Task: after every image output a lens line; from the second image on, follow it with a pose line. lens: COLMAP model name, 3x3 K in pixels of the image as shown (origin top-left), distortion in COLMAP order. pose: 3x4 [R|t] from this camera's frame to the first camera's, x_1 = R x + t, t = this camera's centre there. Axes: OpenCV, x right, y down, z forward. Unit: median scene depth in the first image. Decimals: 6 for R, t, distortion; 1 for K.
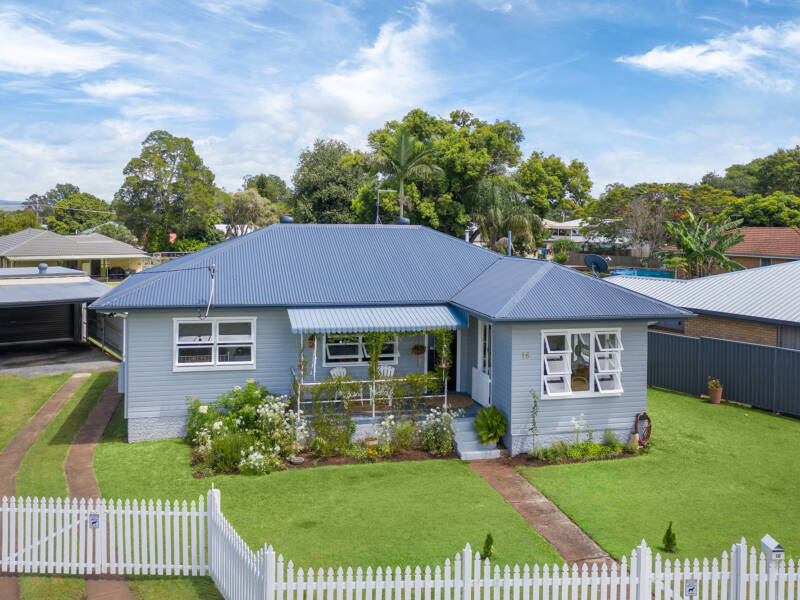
lens RADIAL K [[744.6, 0, 410.9], [0, 744.6, 208.5], [0, 0, 1]] dist [-0.002997, -0.000312]
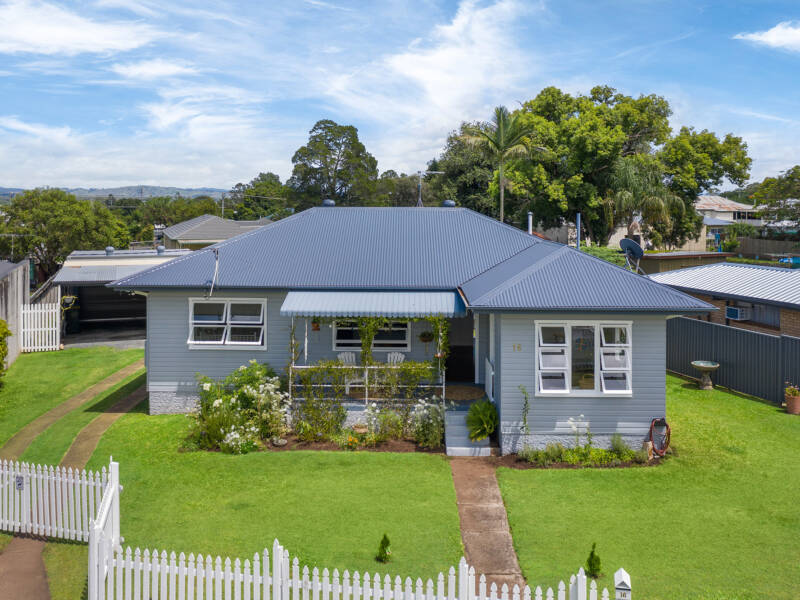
lens RADIAL K [[753.8, 0, 400.5], [0, 753.8, 191.9], [0, 0, 1]] dist [0.000019, -0.000575]
pose [[0.964647, -0.012651, -0.263242, 0.252734], [0.012290, 0.999920, -0.003019, 0.005312], [0.263259, -0.000323, 0.964725, 0.057709]]
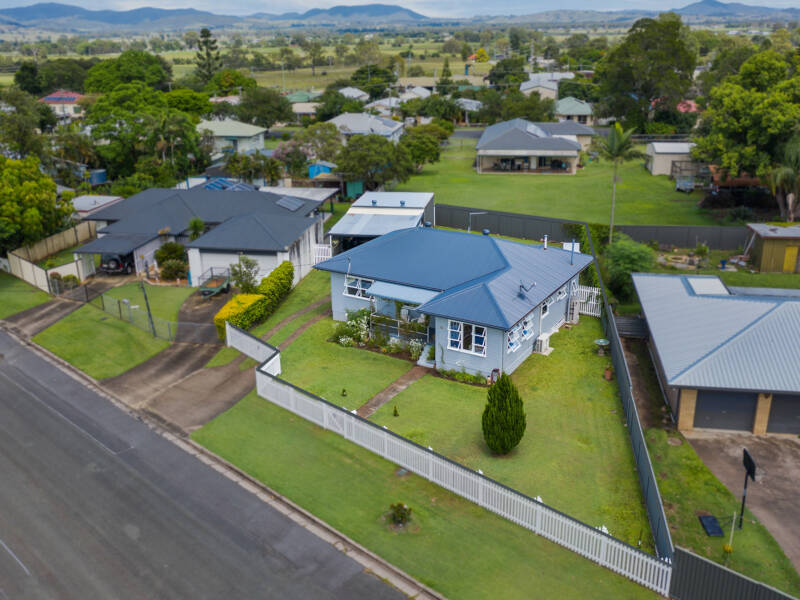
lens RADIAL K [[731.5, 0, 400.0], [0, 731.5, 300.0], [0, 0, 1]] dist [0.003789, 0.004853]
pose [[0.704077, 0.225011, -0.673532, 1.412438], [0.026374, 0.939532, 0.341445, -0.577322], [0.709634, -0.258167, 0.655568, -0.426977]]
